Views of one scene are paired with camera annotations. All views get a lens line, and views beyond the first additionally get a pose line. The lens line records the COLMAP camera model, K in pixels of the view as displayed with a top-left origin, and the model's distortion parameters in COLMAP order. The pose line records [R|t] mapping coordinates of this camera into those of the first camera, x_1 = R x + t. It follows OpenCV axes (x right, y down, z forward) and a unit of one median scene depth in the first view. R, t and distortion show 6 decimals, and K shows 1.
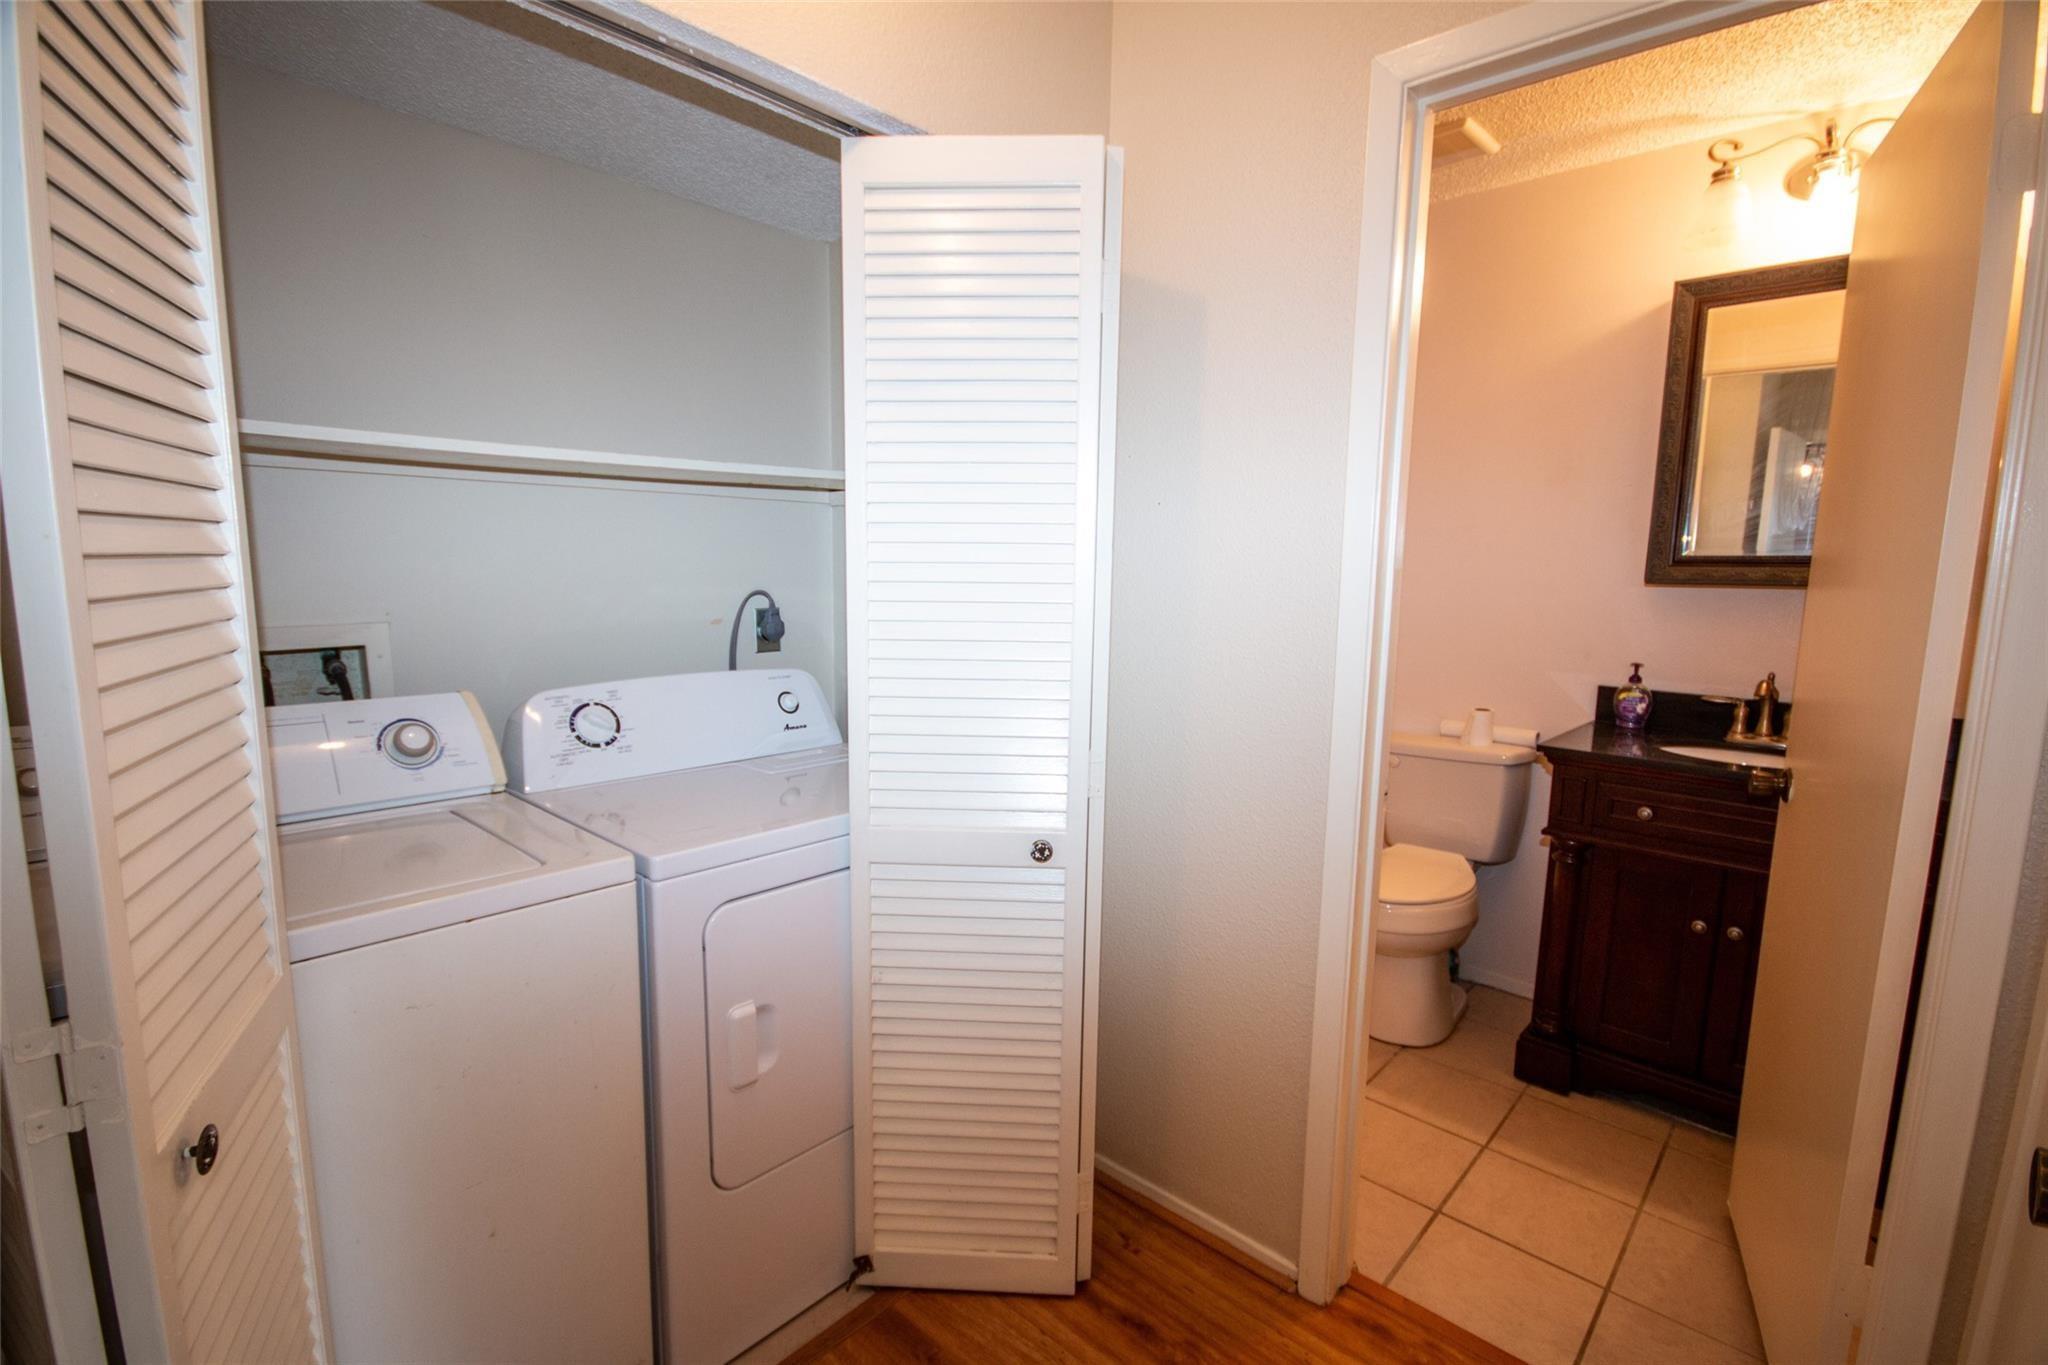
lens RADIAL K [[938.8, 0, 1024.0], [0, 938.8, 682.5], [0, 0, 1]] dist [0.014945, 0.000201]
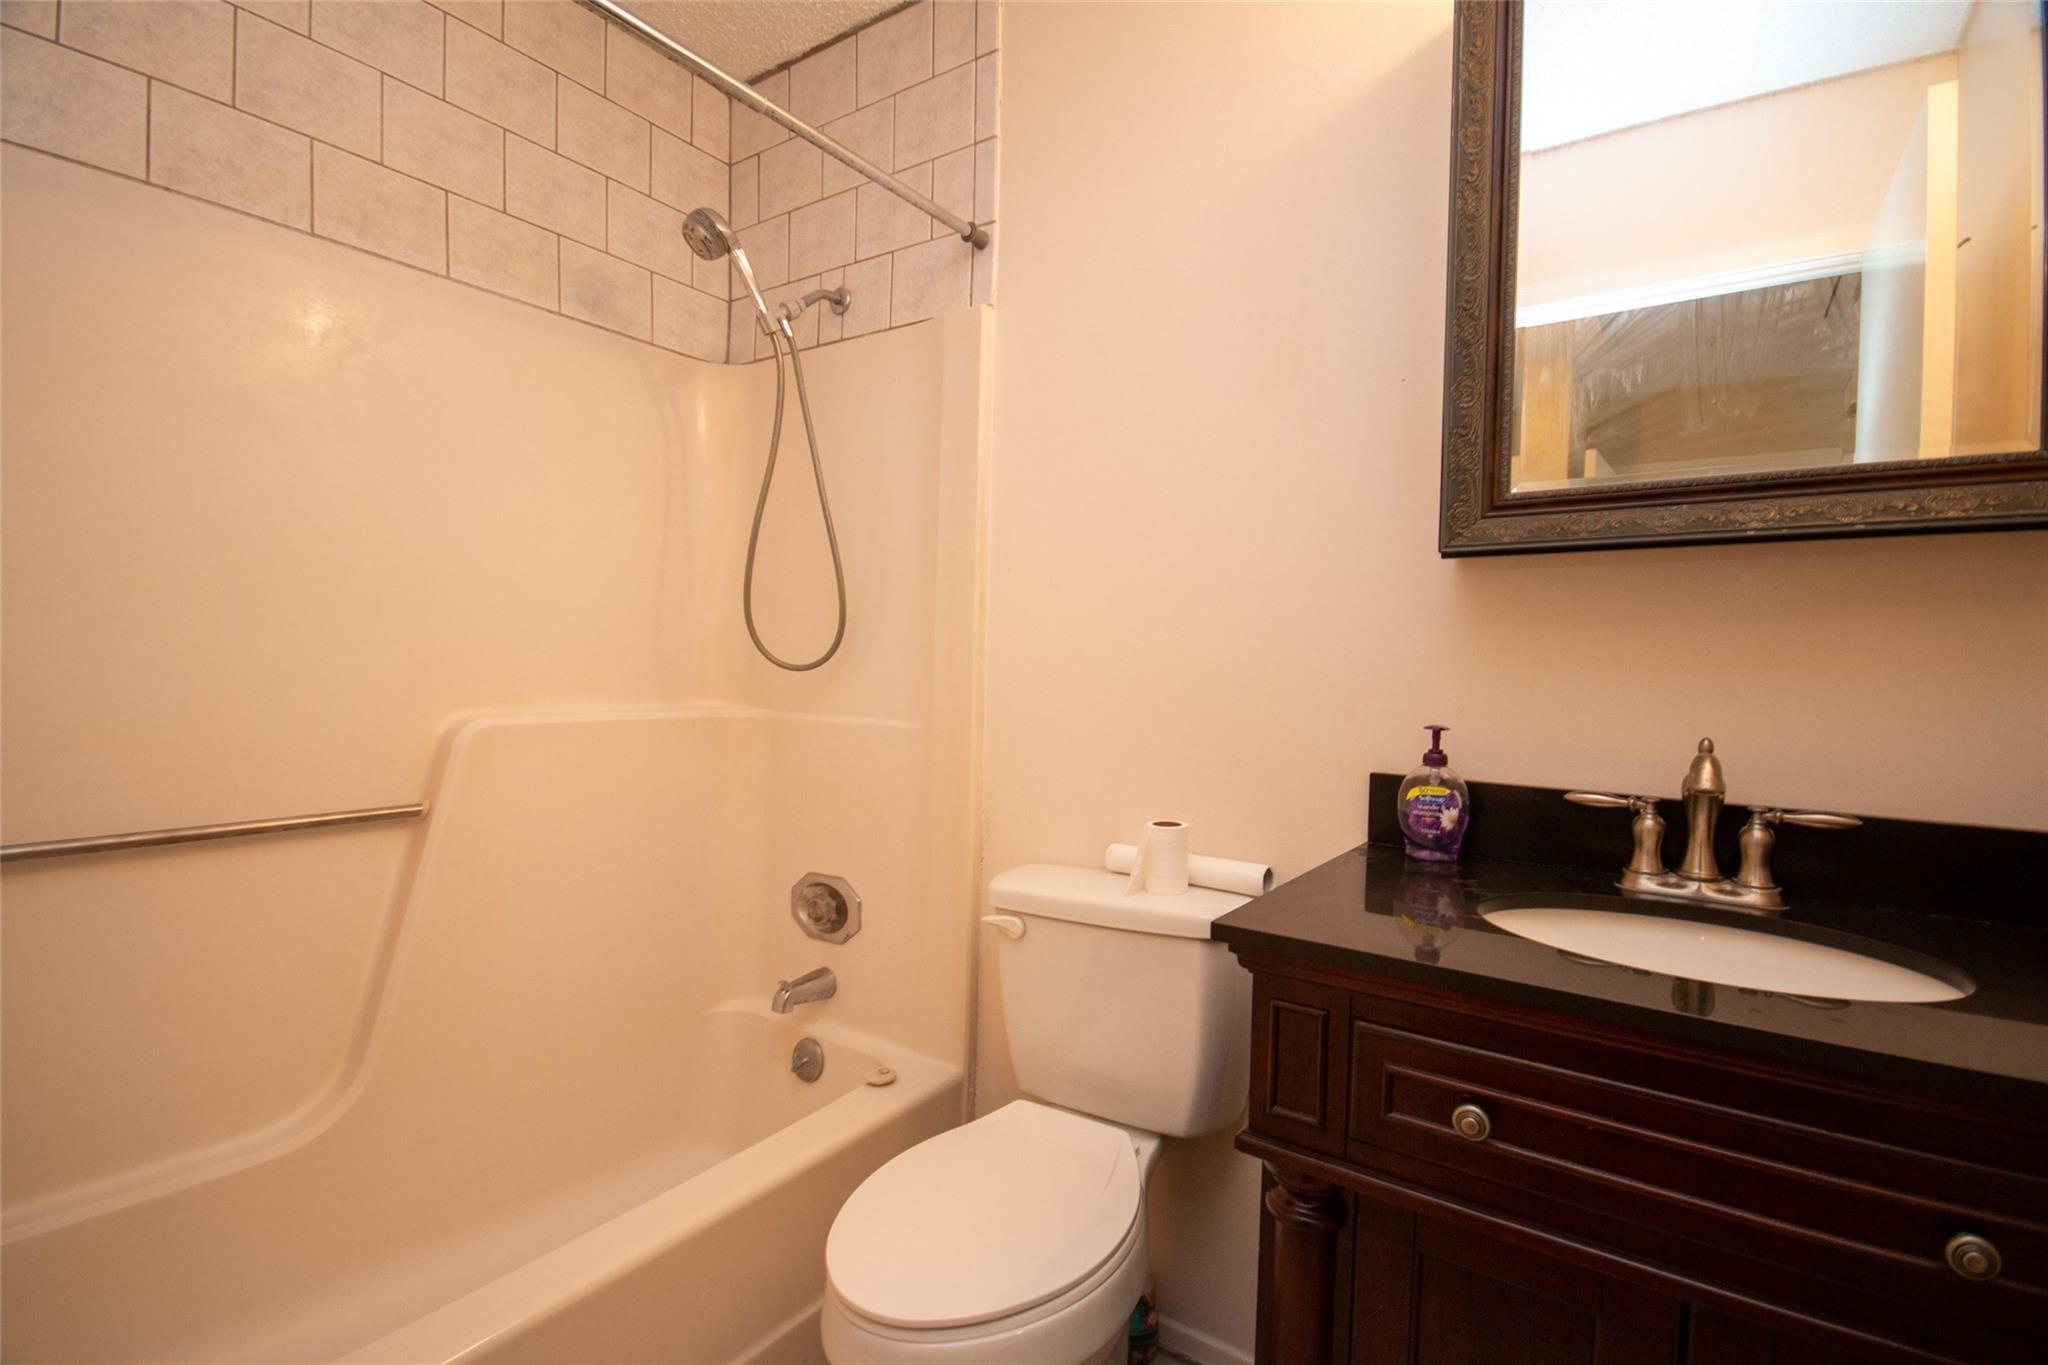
lens RADIAL K [[938.8, 0, 1024.0], [0, 938.8, 682.5], [0, 0, 1]] dist [0.014945, 0.000201]
pose [[0.989153, 0.003983, 0.146834, 0.374810], [0.011364, 0.994561, -0.103534, 0.005408], [-0.146448, 0.104079, 0.983728, 0.562689]]
